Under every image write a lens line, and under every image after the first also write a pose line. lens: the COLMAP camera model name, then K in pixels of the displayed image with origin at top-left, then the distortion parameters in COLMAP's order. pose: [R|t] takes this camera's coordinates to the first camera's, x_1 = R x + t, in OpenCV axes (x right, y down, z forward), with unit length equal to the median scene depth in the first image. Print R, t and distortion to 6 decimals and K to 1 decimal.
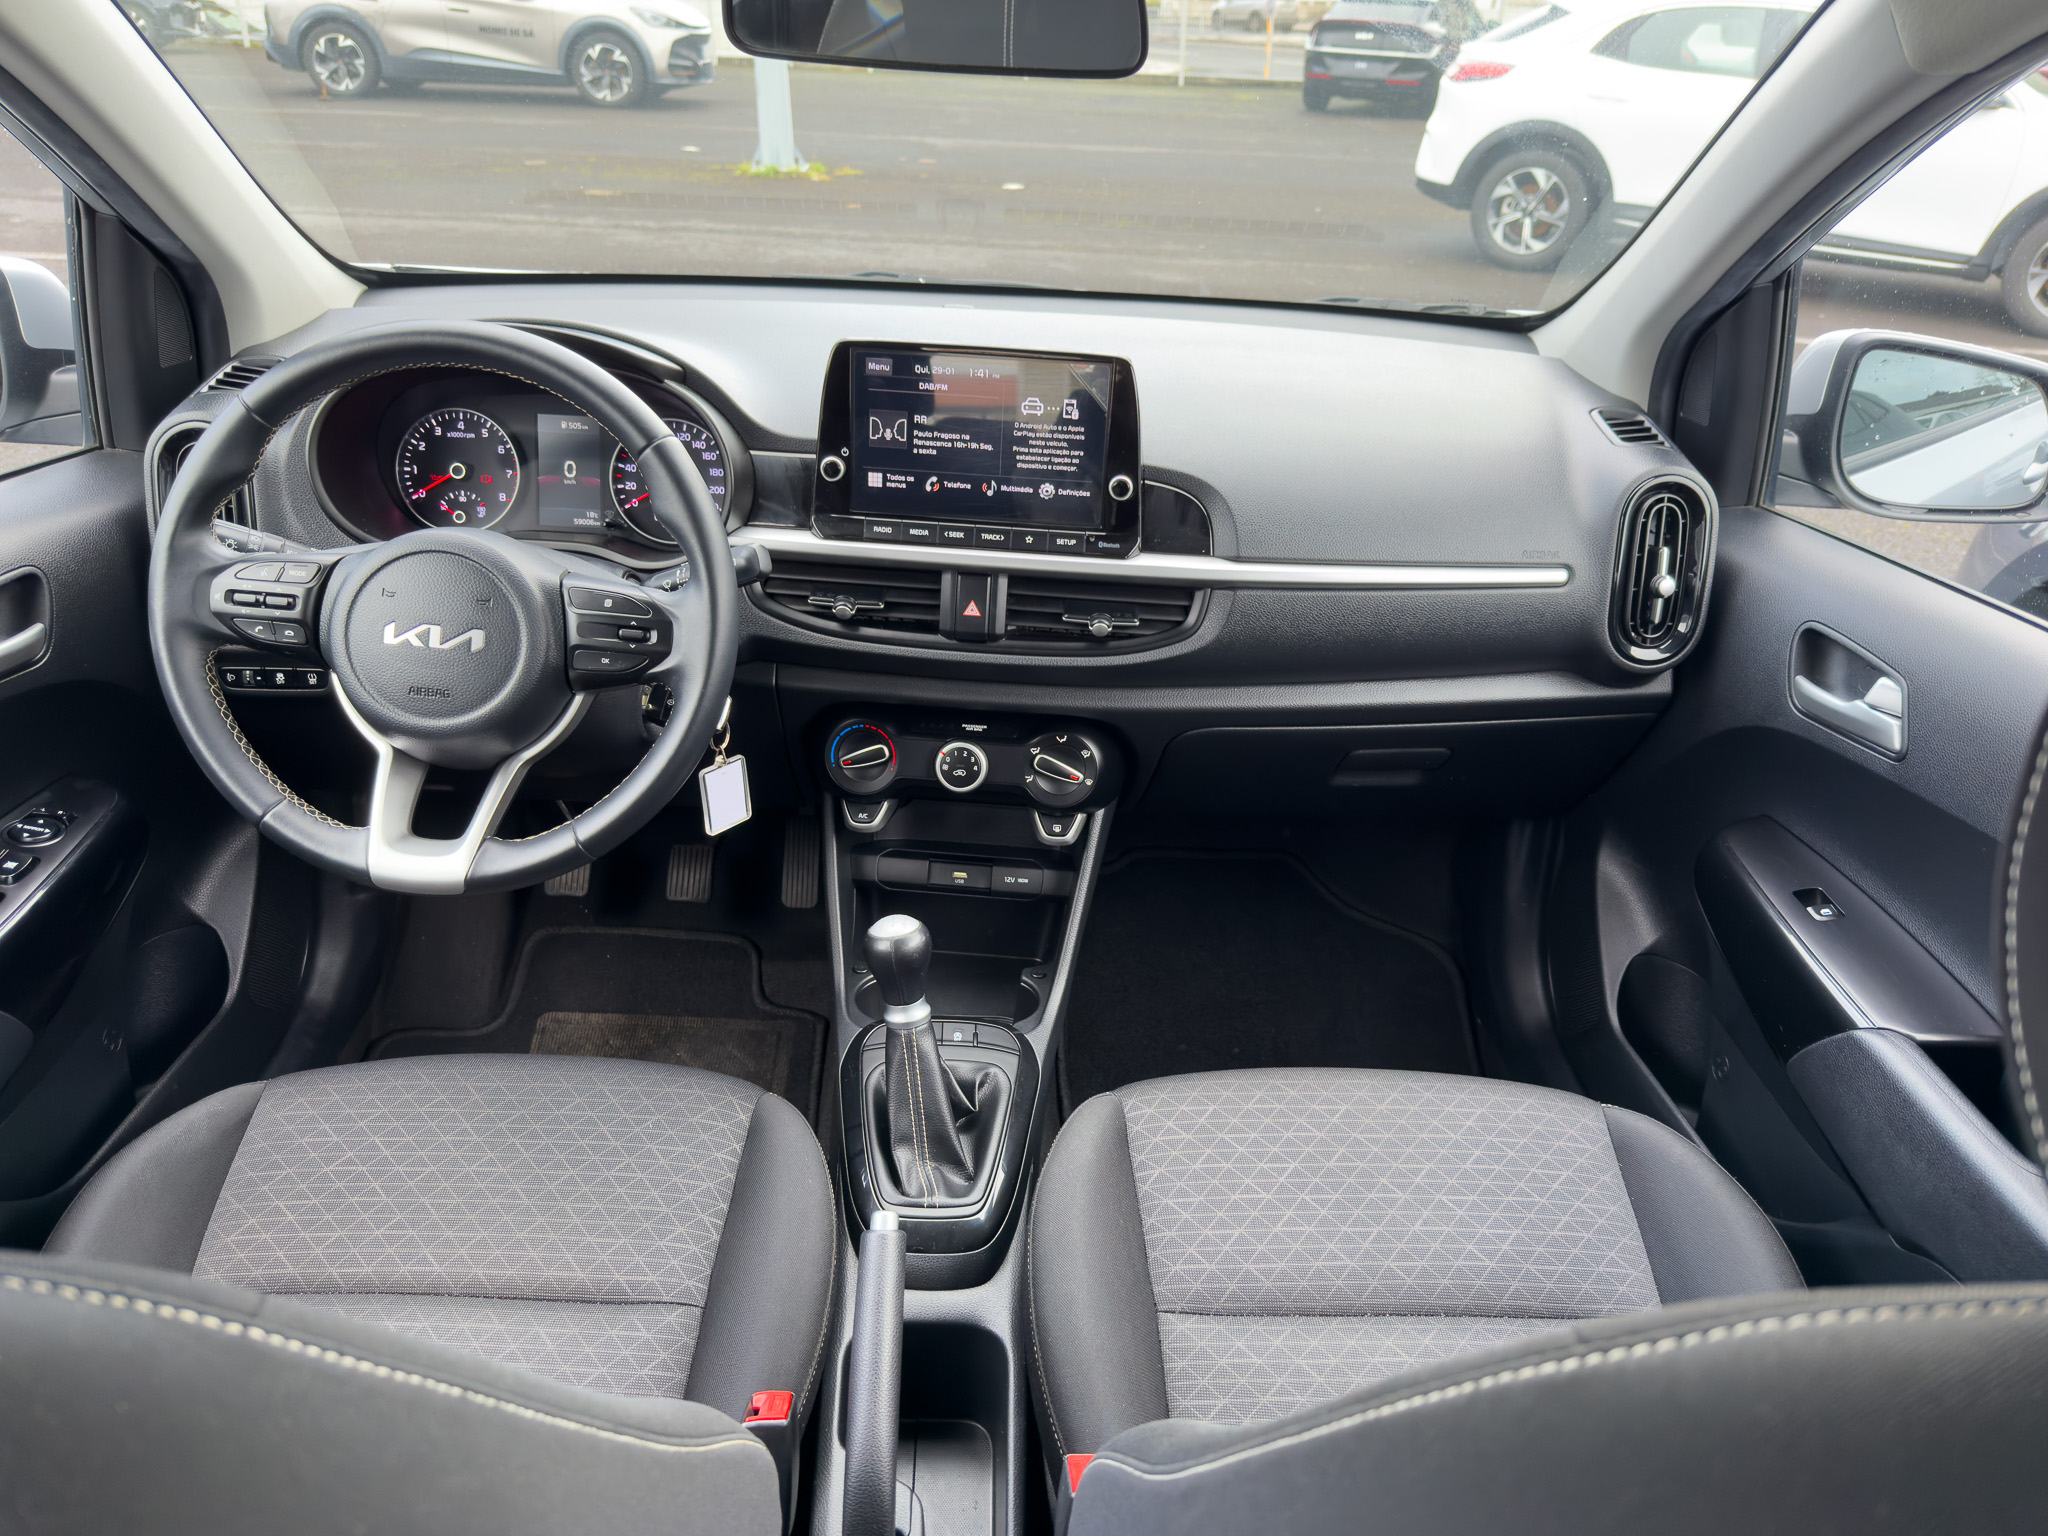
lens RADIAL K [[1442.8, 0, 1031.4], [0, 1442.8, 781.5], [0, 0, 1]] dist [0.035631, -0.053729]
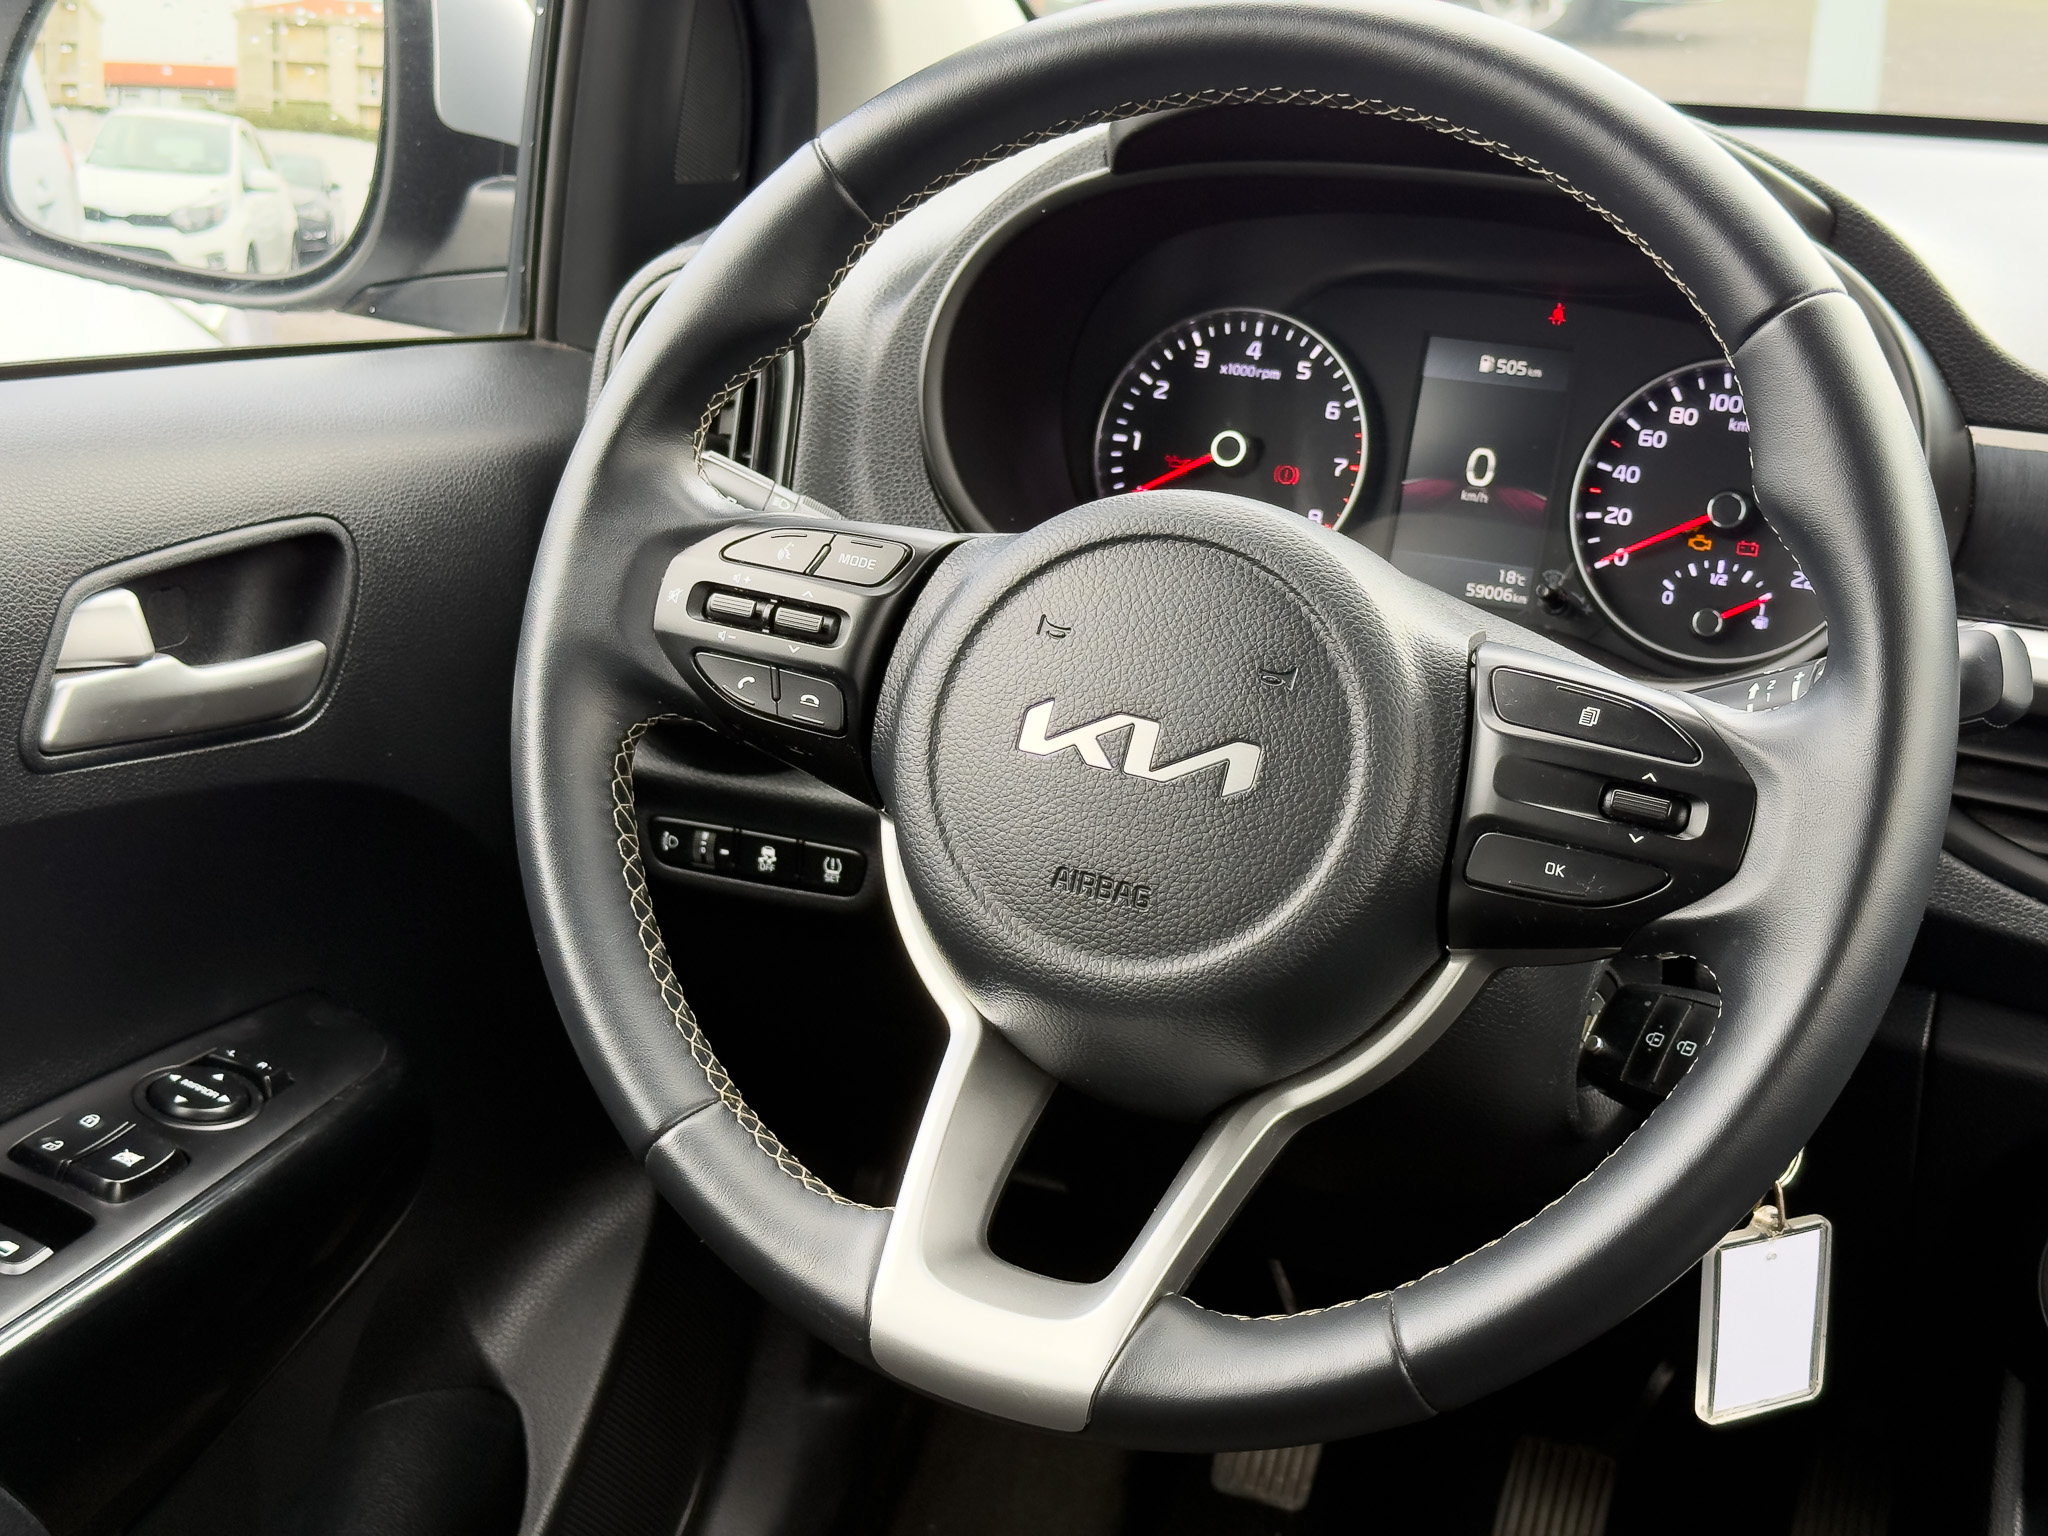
lens RADIAL K [[2861.7, 0, 1031.1], [0, 2861.7, 752.7], [0, 0, 1]] dist [0.037547, 0.000000]
pose [[0.914734, 0.115530, -0.387188, -0.116884], [-0.193283, 0.966616, -0.168211, 0.029367], [0.354829, 0.228705, 0.906527, 0.244066]]
